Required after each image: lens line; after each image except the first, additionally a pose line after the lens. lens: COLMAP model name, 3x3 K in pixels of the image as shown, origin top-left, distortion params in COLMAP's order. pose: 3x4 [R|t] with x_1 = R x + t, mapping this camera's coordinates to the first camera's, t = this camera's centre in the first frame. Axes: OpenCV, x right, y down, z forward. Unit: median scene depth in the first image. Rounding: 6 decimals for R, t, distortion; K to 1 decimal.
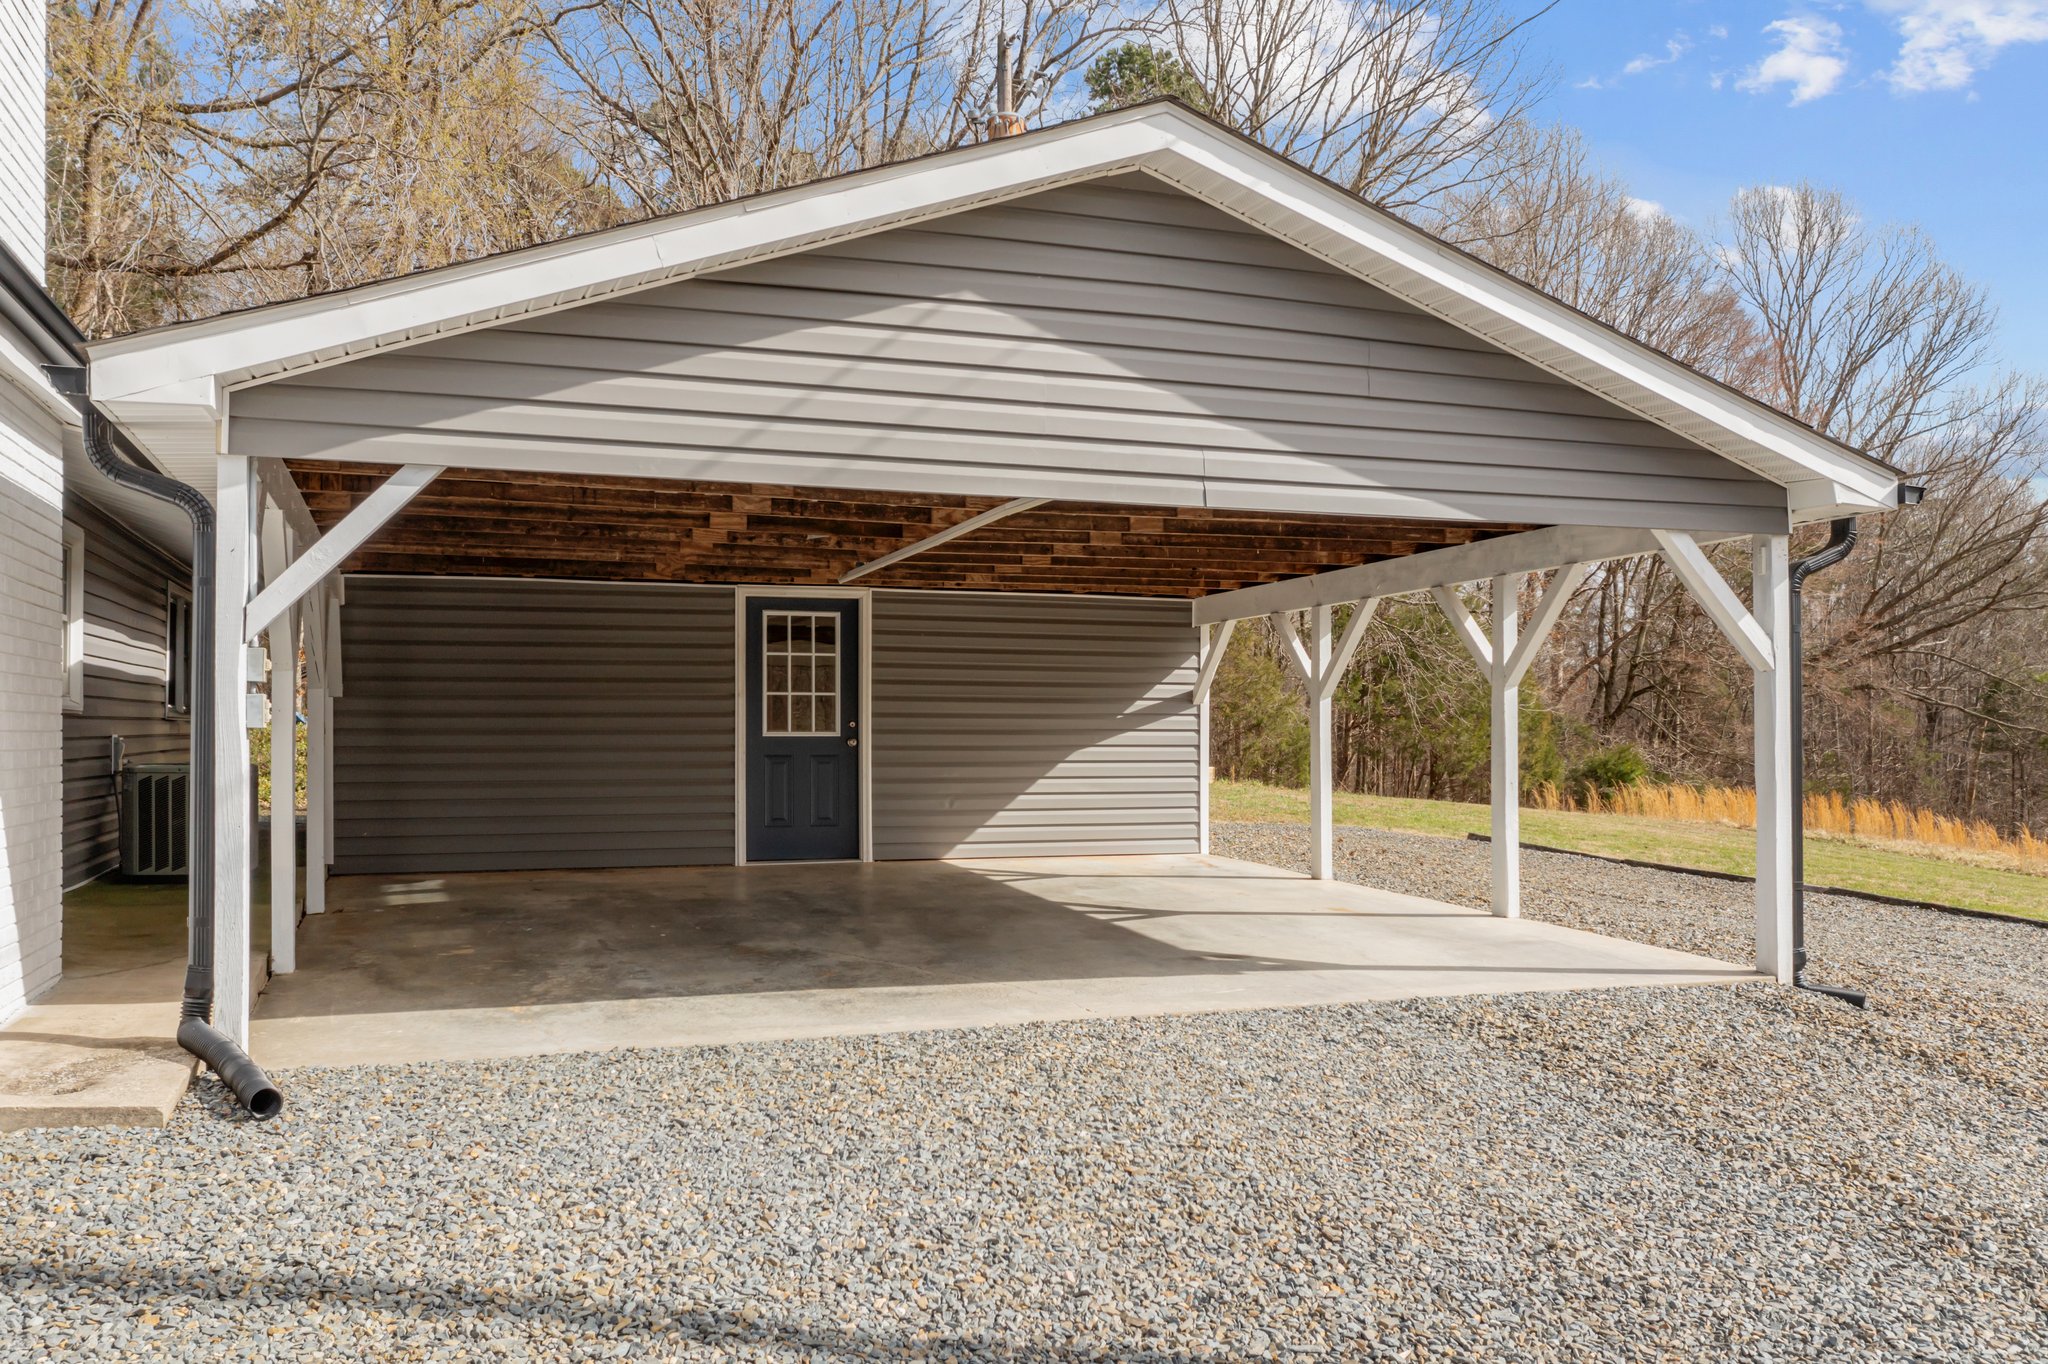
lens RADIAL K [[1632.6, 0, 1017.9], [0, 1632.6, 691.6], [0, 0, 1]] dist [-0.000148, 0.007950]
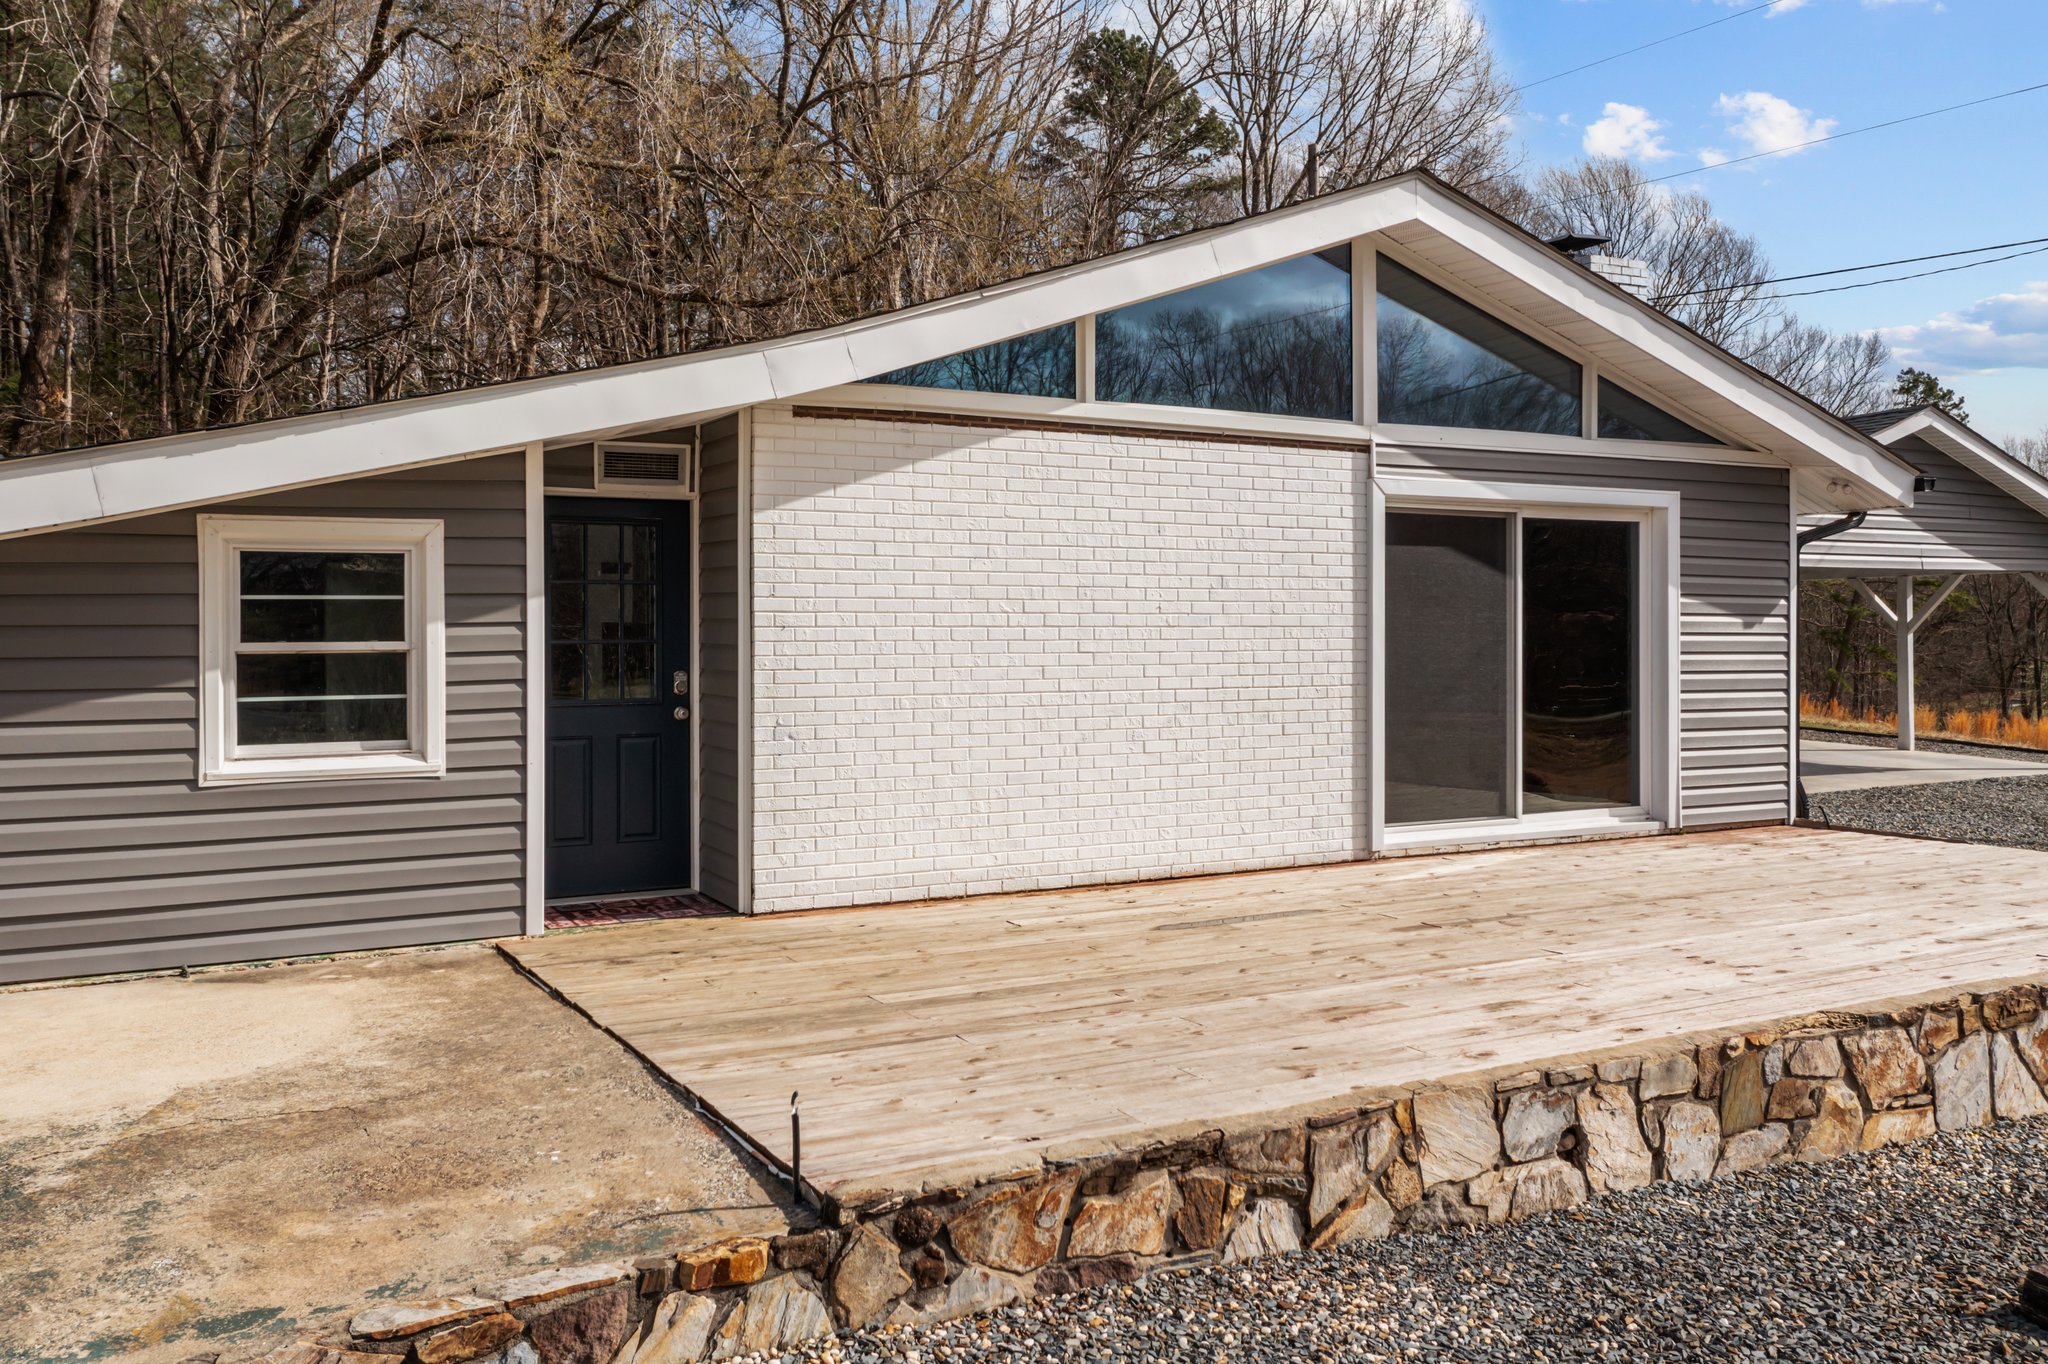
lens RADIAL K [[1642.5, 0, 1019.6], [0, 1642.5, 634.5], [0, 0, 1]] dist [0.001402, -0.000693]
pose [[0.988531, -0.002267, 0.151002, -1.059863], [-0.002945, 0.999408, 0.034286, -0.065363], [-0.150991, -0.034337, 0.987939, -0.807779]]
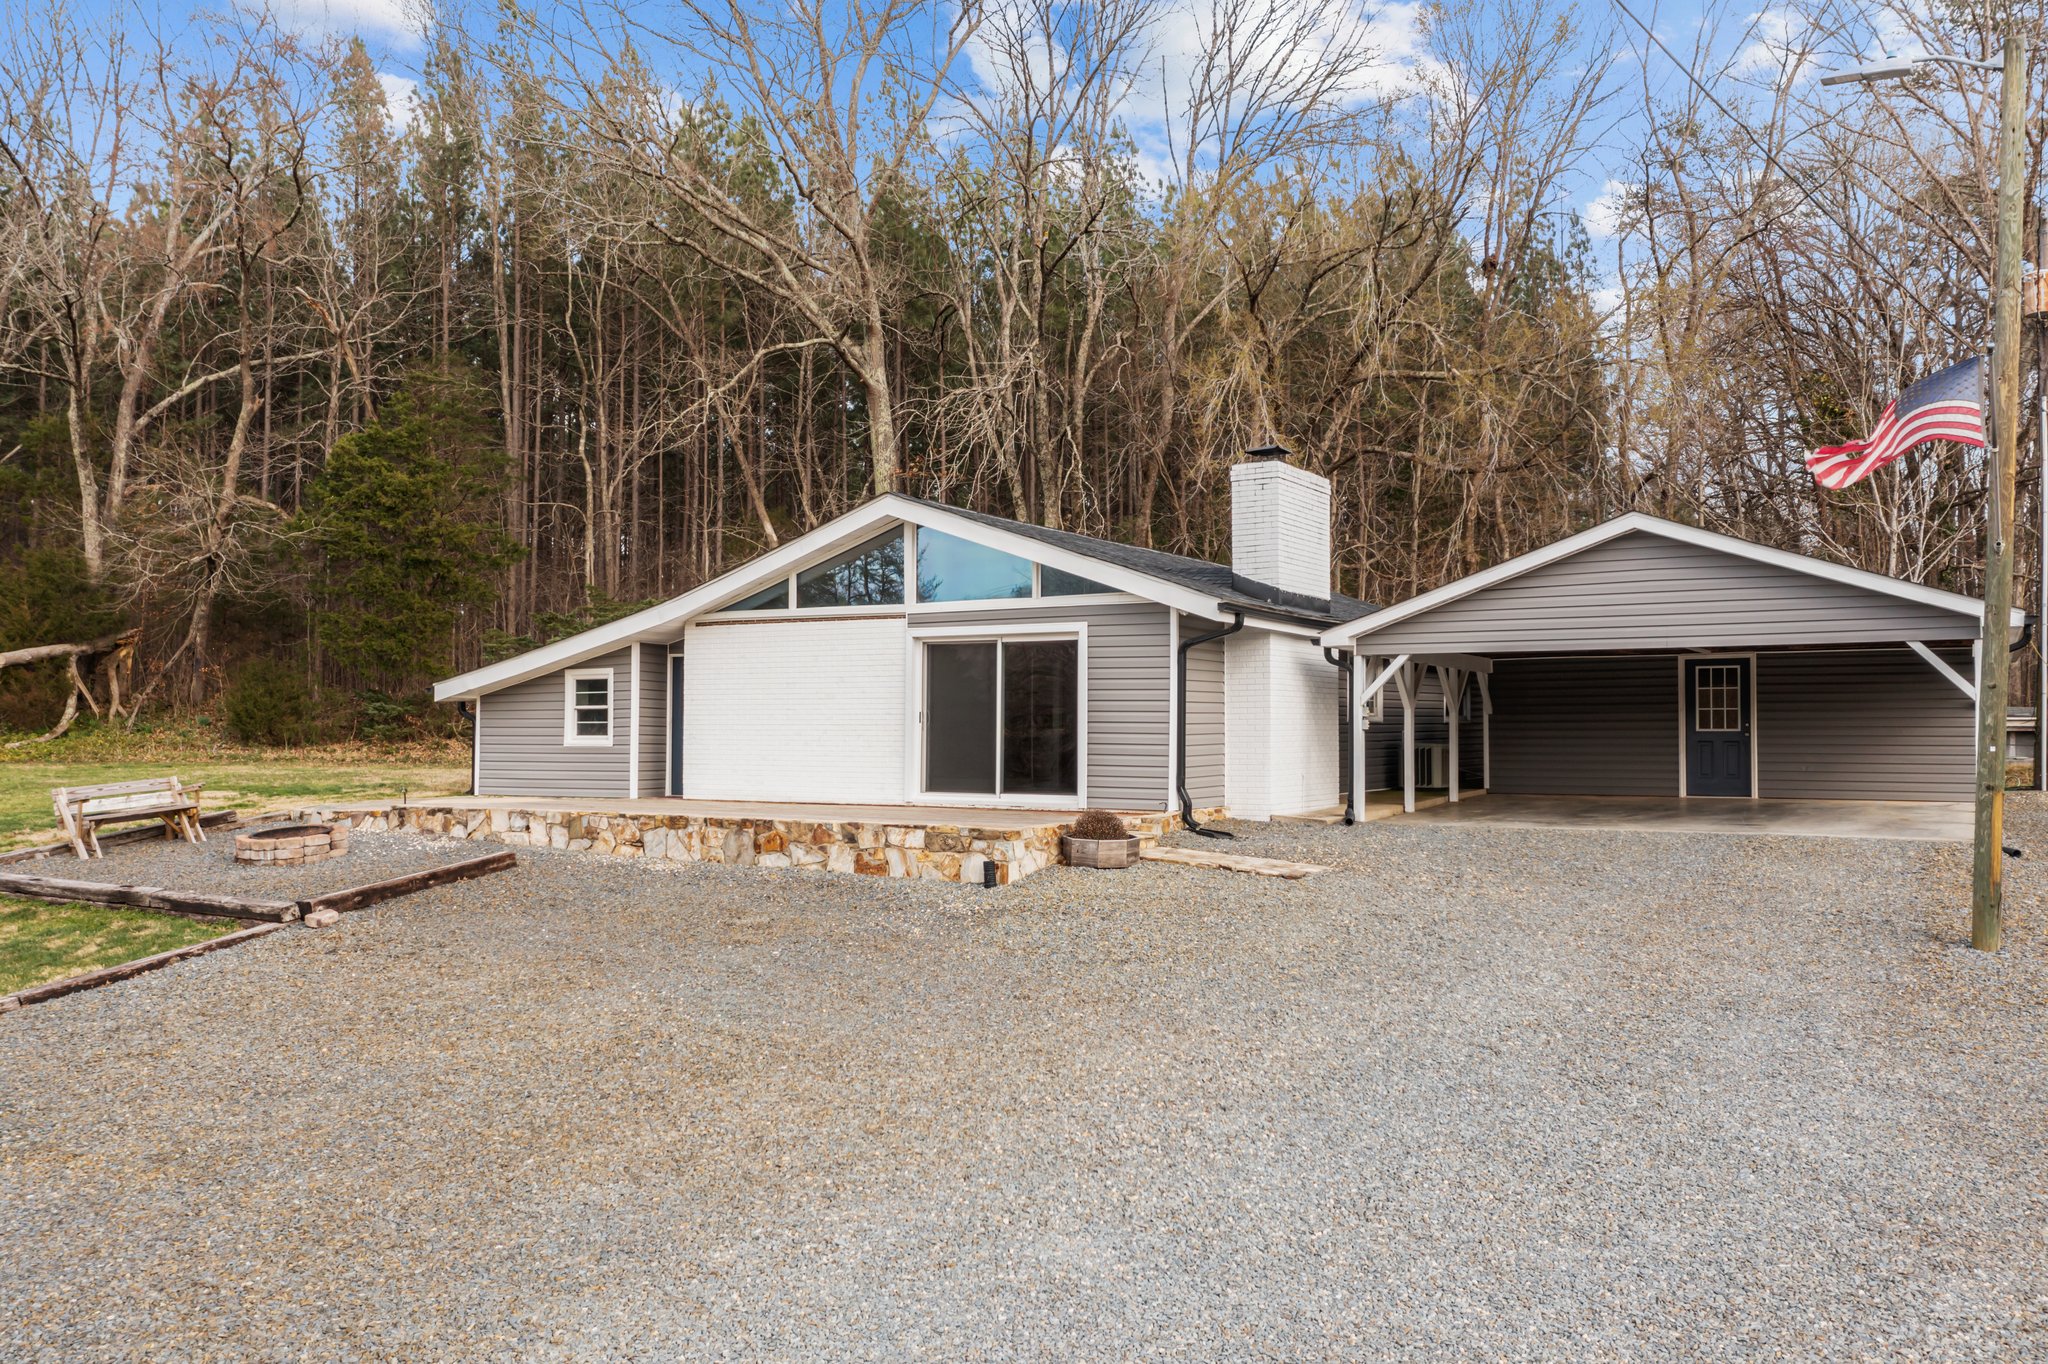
lens RADIAL K [[1632.6, 0, 1017.9], [0, 1632.6, 691.6], [0, 0, 1]] dist [-0.000148, 0.007950]
pose [[0.638464, -0.017583, -0.769451, 1.069845], [0.018741, 0.999798, -0.007296, -0.026706], [0.769424, -0.009762, 0.638664, -1.119019]]
